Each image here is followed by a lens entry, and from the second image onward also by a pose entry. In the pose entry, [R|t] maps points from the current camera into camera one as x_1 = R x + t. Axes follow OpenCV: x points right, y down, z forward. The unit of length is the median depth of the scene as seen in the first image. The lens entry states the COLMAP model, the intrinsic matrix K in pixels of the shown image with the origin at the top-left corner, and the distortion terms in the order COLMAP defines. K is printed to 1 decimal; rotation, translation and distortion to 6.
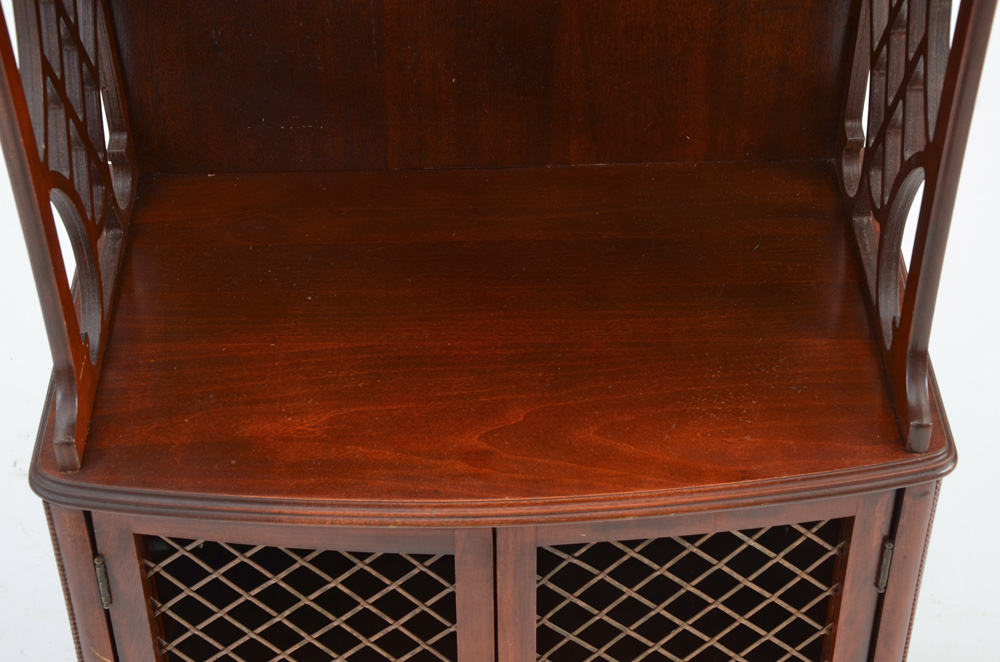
lens RADIAL K [[1955.1, 0, 500.0], [0, 1955.1, 331.0], [0, 0, 1]] dist [0.266011, -0.008250]
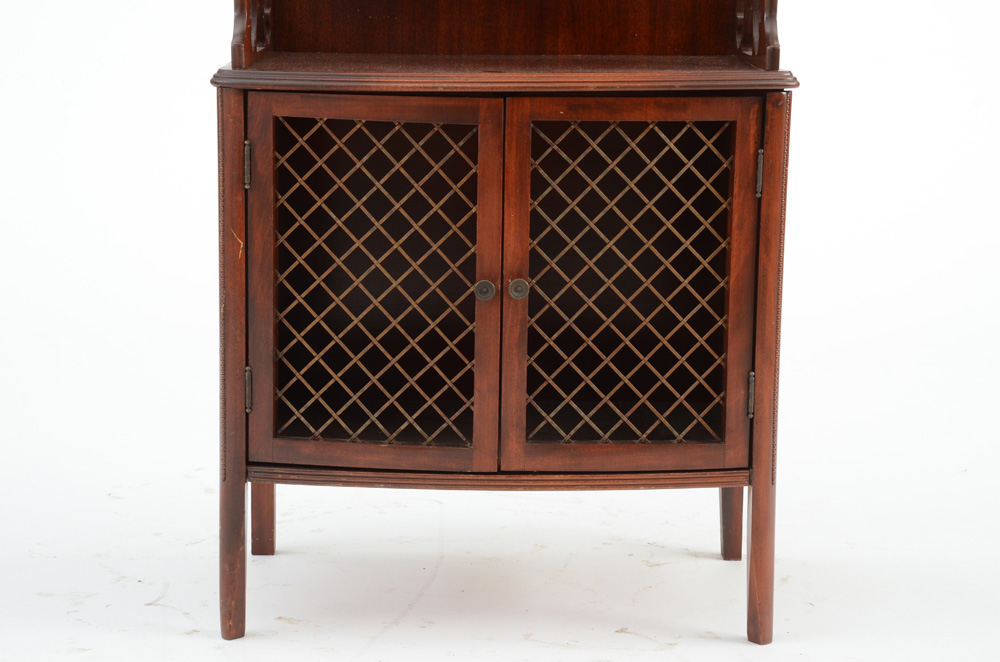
lens RADIAL K [[2250.3, 0, 502.9], [0, 2250.3, 347.0], [0, 0, 1]] dist [0.395878, 0.261873]
pose [[0.999666, 0.024701, -0.007581, 0.013358], [-0.025031, 0.853047, -0.521233, 1.140211], [-0.006408, 0.521249, 0.853381, -0.413681]]
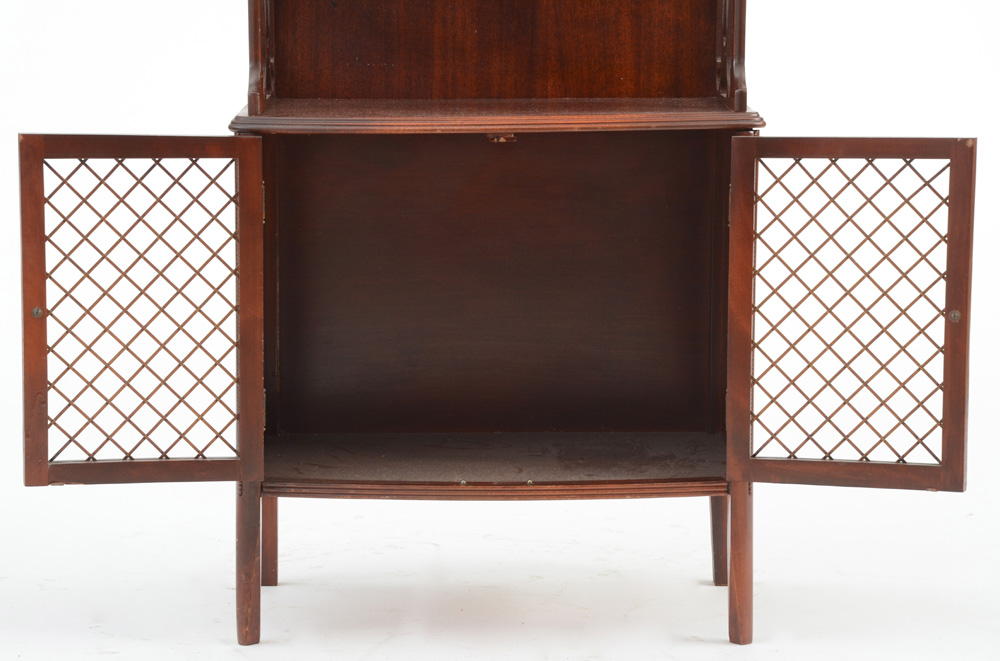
lens RADIAL K [[3287.3, 0, 497.7], [0, 3287.3, 370.5], [0, 0, 1]] dist [0.742742, -0.794473]
pose [[0.999870, 0.013691, -0.008532, 0.023613], [-0.016123, 0.830455, -0.556852, 1.773964], [-0.000539, 0.556918, 0.830568, -1.221360]]
